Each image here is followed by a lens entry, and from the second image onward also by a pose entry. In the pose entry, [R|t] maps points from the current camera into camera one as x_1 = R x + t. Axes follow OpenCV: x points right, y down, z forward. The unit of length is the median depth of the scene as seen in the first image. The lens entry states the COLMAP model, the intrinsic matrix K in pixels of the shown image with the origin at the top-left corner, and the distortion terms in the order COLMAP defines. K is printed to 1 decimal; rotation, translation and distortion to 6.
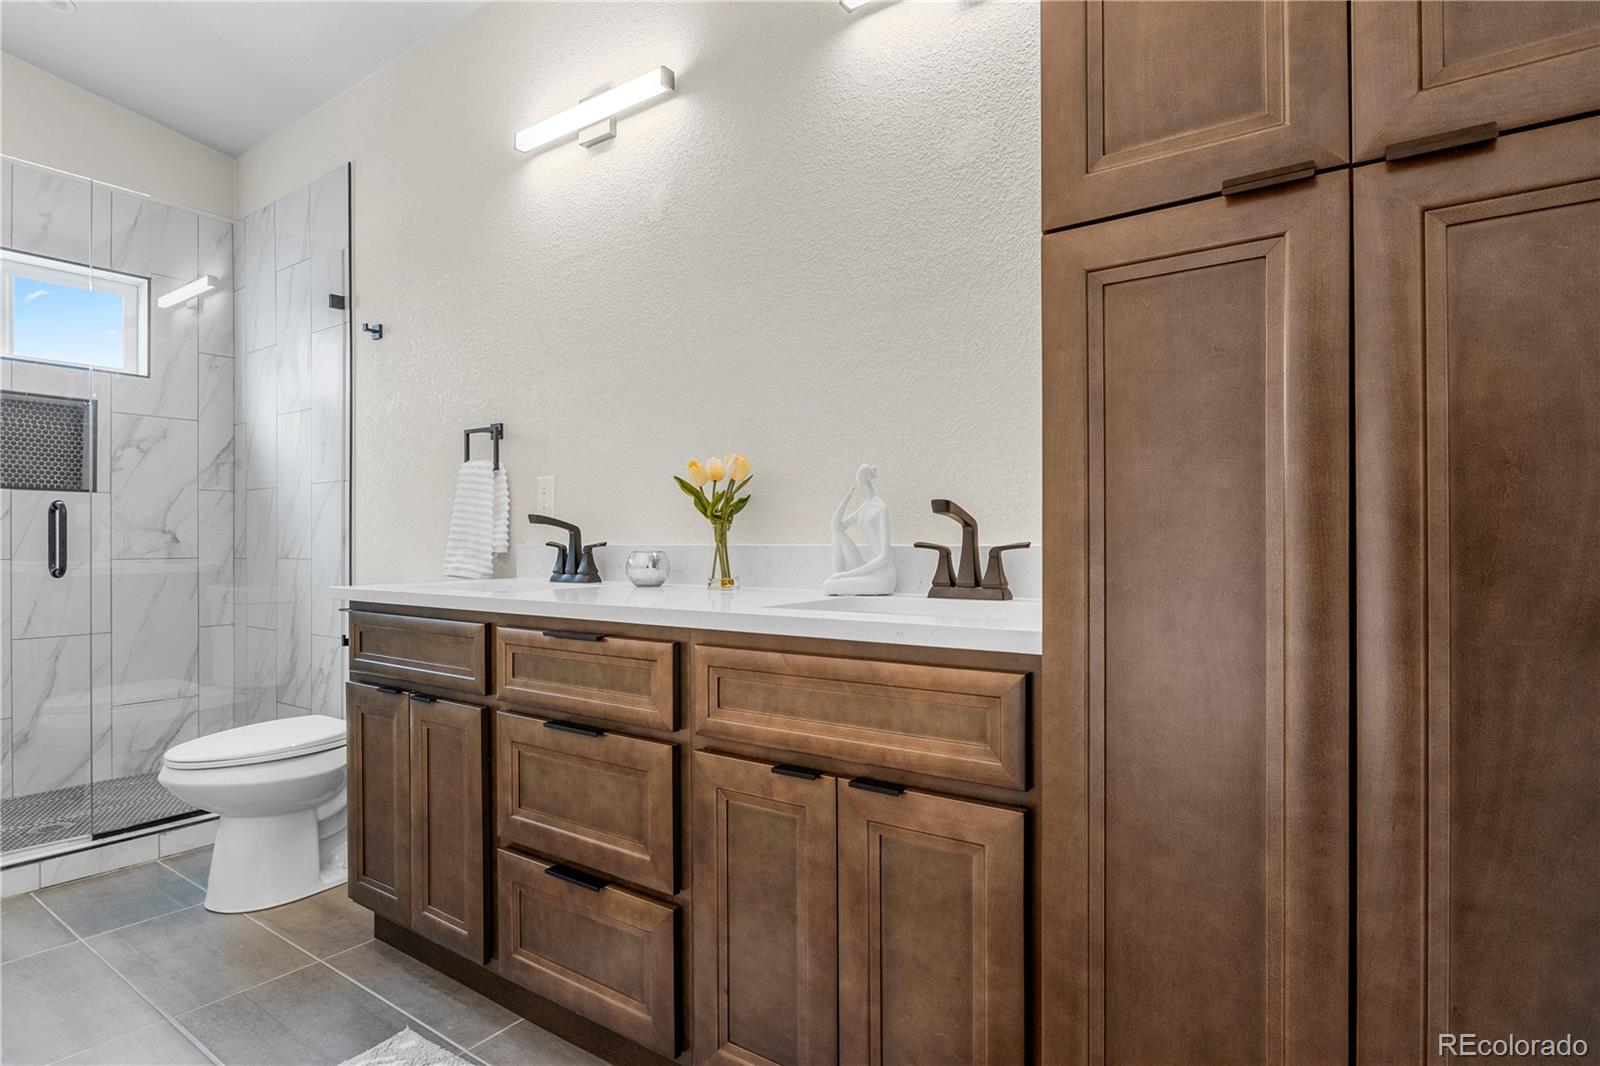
lens RADIAL K [[820.9, 0, 804.4], [0, 820.9, 537.3], [0, 0, 1]] dist [-0.008268, 0.000625]
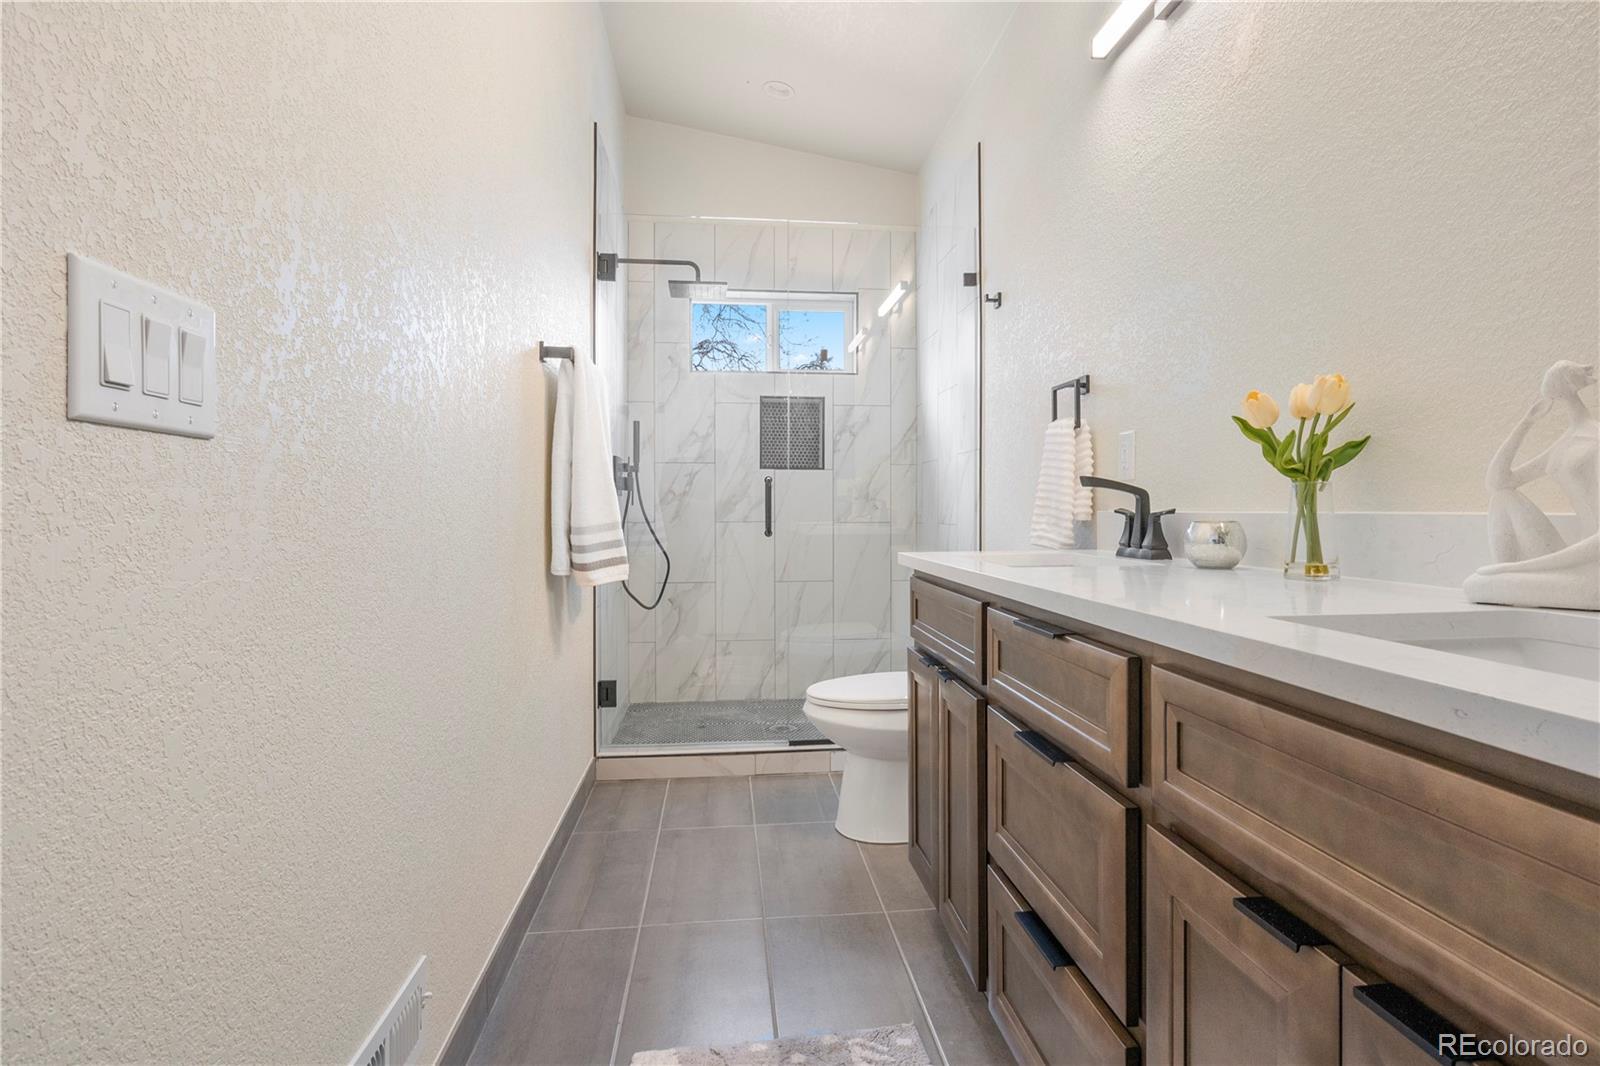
lens RADIAL K [[820.9, 0, 797.1], [0, 820.9, 510.3], [0, 0, 1]] dist [-0.008268, 0.000625]
pose [[0.670661, 0.000510, -0.741764, 0.095725], [0.005827, 0.999965, 0.005956, 0.000643], [0.741741, -0.008317, 0.670634, 0.202683]]
